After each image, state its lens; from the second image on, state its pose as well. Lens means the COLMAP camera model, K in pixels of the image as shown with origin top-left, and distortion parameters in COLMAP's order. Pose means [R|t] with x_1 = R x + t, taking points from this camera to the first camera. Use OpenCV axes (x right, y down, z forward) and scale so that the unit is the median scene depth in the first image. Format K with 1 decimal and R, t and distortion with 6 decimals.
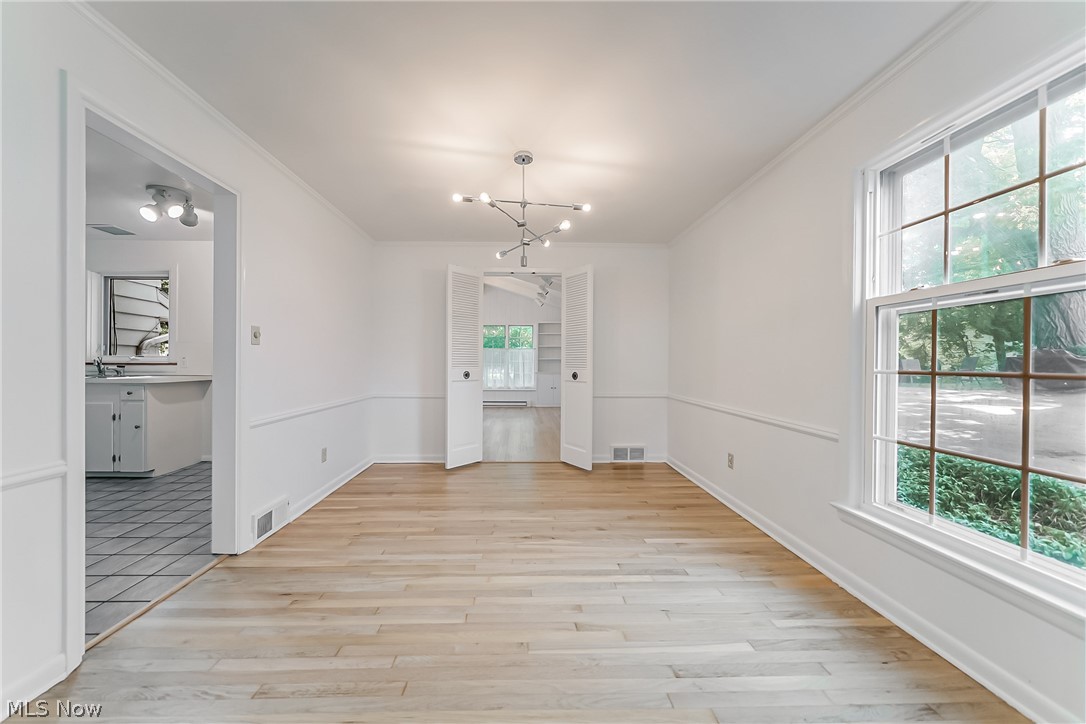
lens RADIAL K [[374.1, 0, 525.0], [0, 374.1, 362.9], [0, 0, 1]] dist [-0.001518, -0.000421]
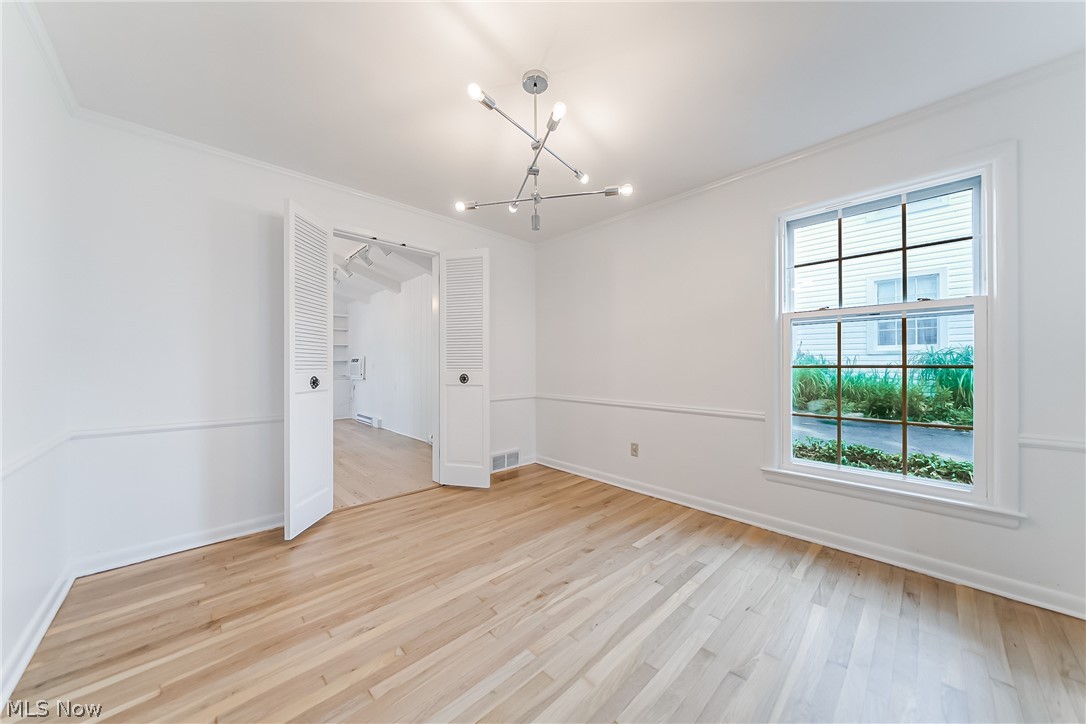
lens RADIAL K [[374.1, 0, 540.3], [0, 374.1, 363.9], [0, 0, 1]] dist [-0.001518, -0.000421]
pose [[0.736321, -0.005345, 0.676611, -0.368946], [0.006278, 0.999980, 0.001067, 0.003947], [-0.676603, 0.003462, 0.736340, 0.336861]]
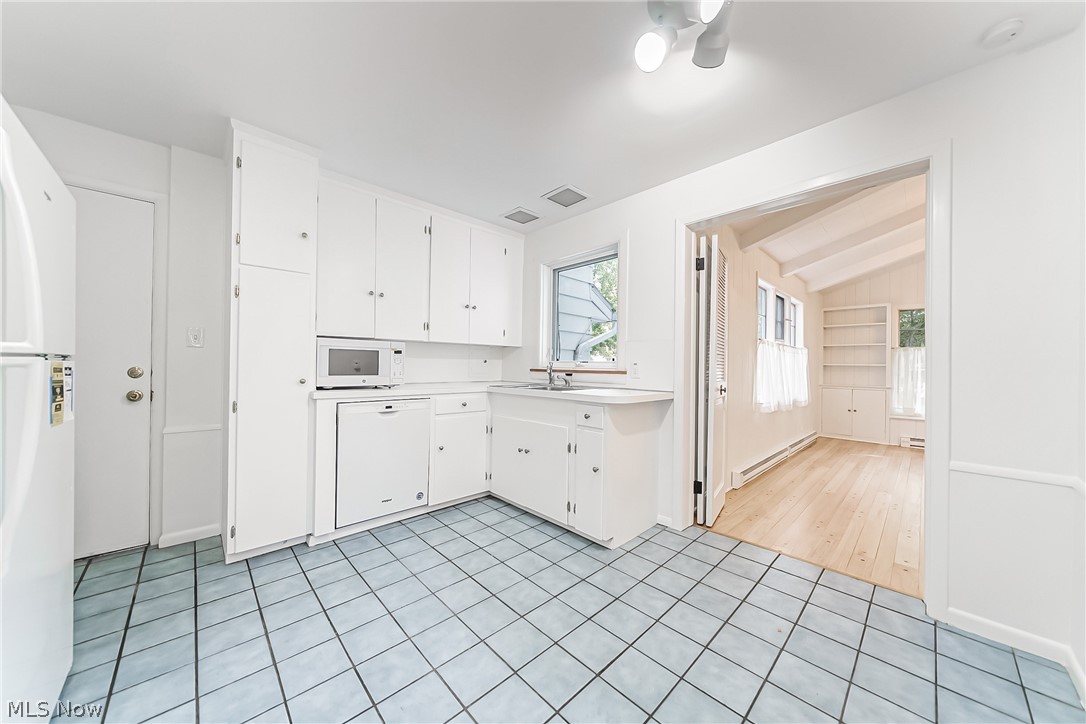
lens RADIAL K [[374.1, 0, 545.7], [0, 374.1, 367.5], [0, 0, 1]] dist [-0.001518, -0.000421]
pose [[0.687652, 0.008763, -0.725988, -0.671801], [-0.012059, 0.999927, 0.000647, -0.006563], [0.725940, 0.008309, 0.687707, 0.519886]]
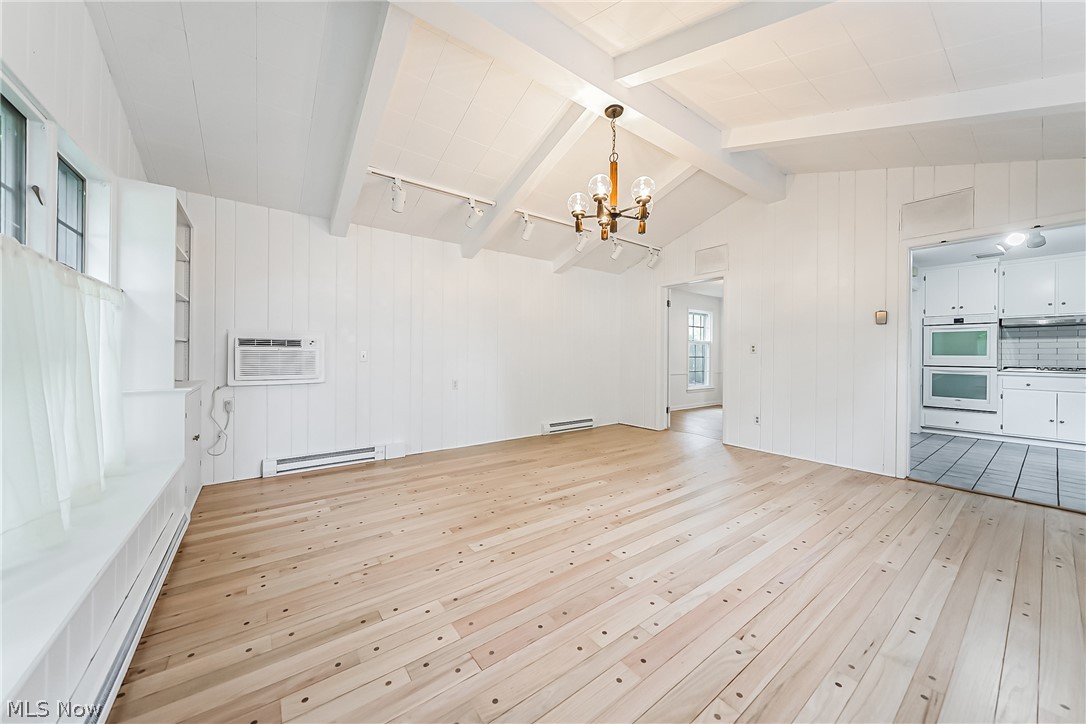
lens RADIAL K [[374.1, 0, 549.0], [0, 374.1, 355.5], [0, 0, 1]] dist [-0.001518, -0.000421]
pose [[-0.587538, -0.010176, 0.809133, -0.942910], [-0.009361, 0.999939, 0.005779, -0.003027], [-0.809143, -0.004179, -0.587597, 2.771197]]
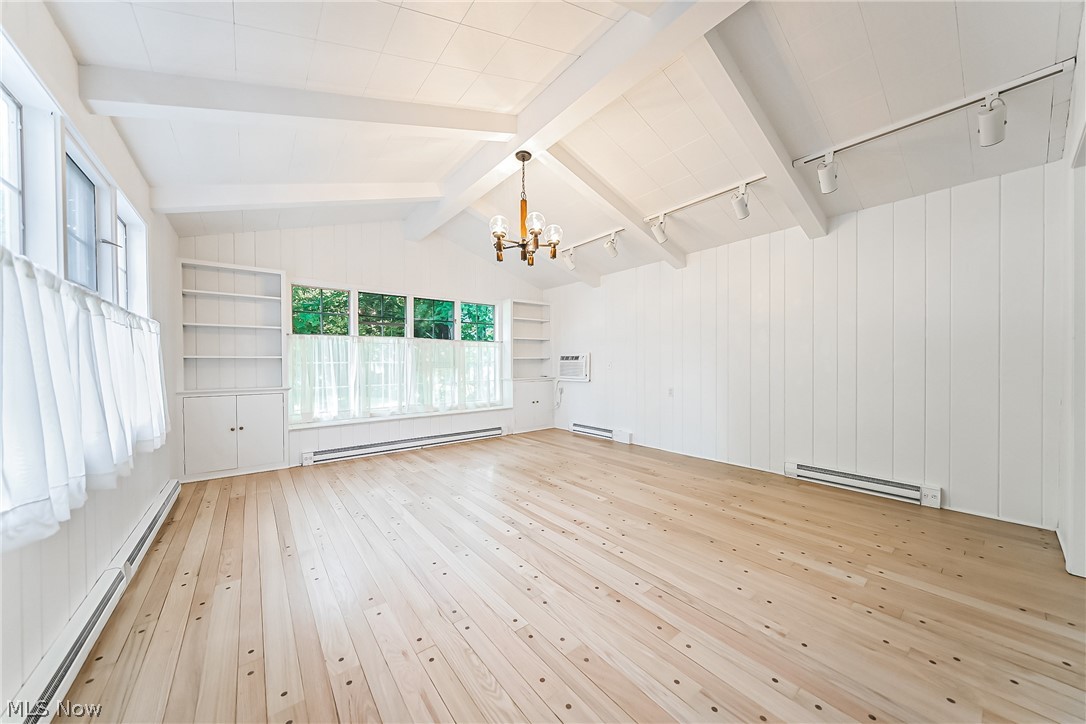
lens RADIAL K [[374.1, 0, 535.3], [0, 374.1, 362.6], [0, 0, 1]] dist [-0.001518, -0.000421]
pose [[0.806670, -0.011907, 0.590883, -0.904398], [0.014567, 0.999894, 0.000262, -0.005091], [-0.590823, 0.008396, 0.806757, 1.391834]]
